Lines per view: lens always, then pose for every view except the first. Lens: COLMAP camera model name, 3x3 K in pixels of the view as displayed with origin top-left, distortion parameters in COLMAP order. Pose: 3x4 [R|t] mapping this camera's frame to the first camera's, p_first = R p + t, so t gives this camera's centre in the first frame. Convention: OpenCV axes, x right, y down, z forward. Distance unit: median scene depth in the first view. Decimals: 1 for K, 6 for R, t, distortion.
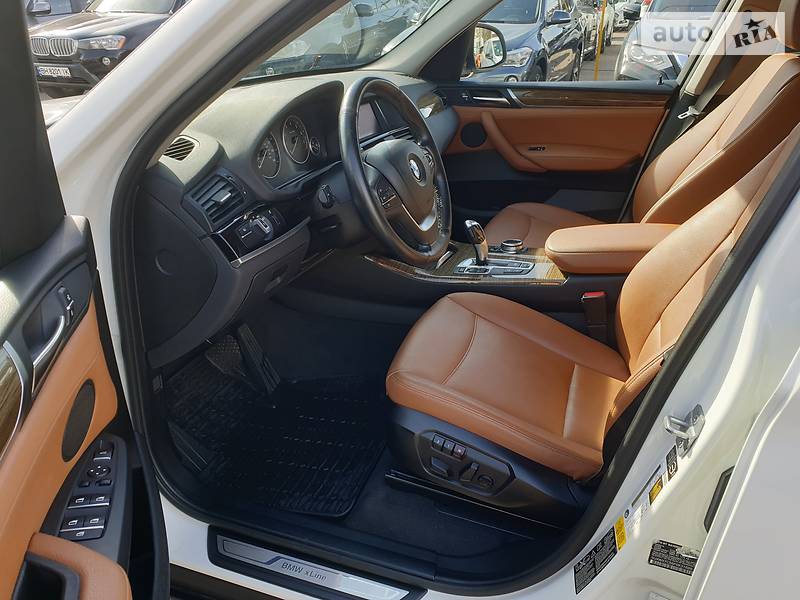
lens RADIAL K [[632.1, 0, 402.8], [0, 632.1, 305.0], [0, 0, 1]] dist [0.057193, -0.041446]
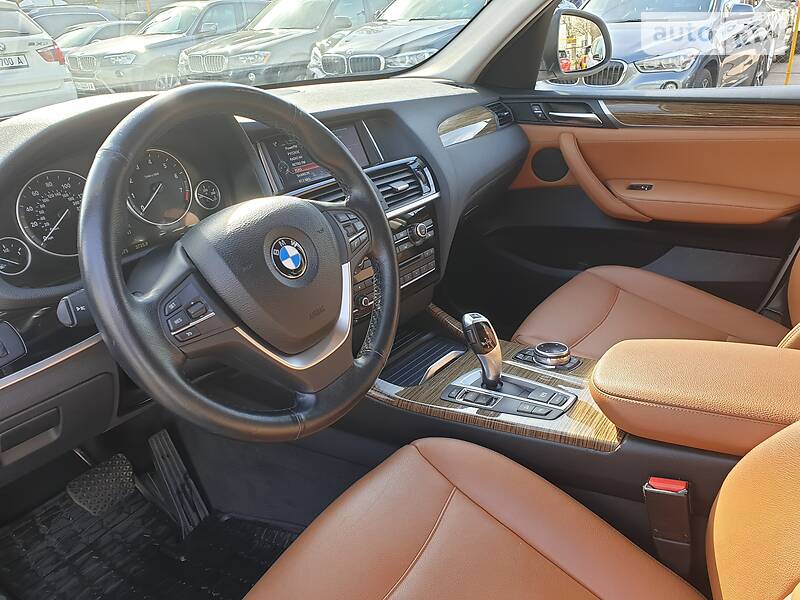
lens RADIAL K [[632.1, 0, 401.9], [0, 632.1, 298.5], [0, 0, 1]] dist [0.057193, -0.041446]
pose [[0.968872, 0.065498, -0.238740, 0.135662], [-0.071172, 0.997348, -0.015212, -0.099200], [0.237110, 0.031730, 0.970964, 0.283240]]
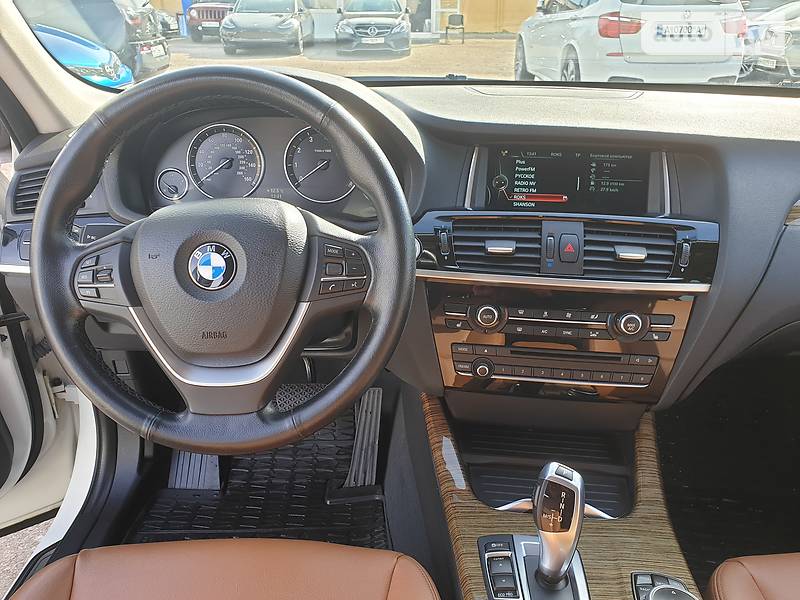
lens RADIAL K [[632.1, 0, 405.2], [0, 632.1, 298.7], [0, 0, 1]] dist [0.057193, -0.041446]
pose [[0.313602, 0.417076, -0.853054, 0.277637], [-0.419728, 0.866729, 0.269460, -0.218163], [0.851753, 0.273547, 0.446867, 0.520153]]
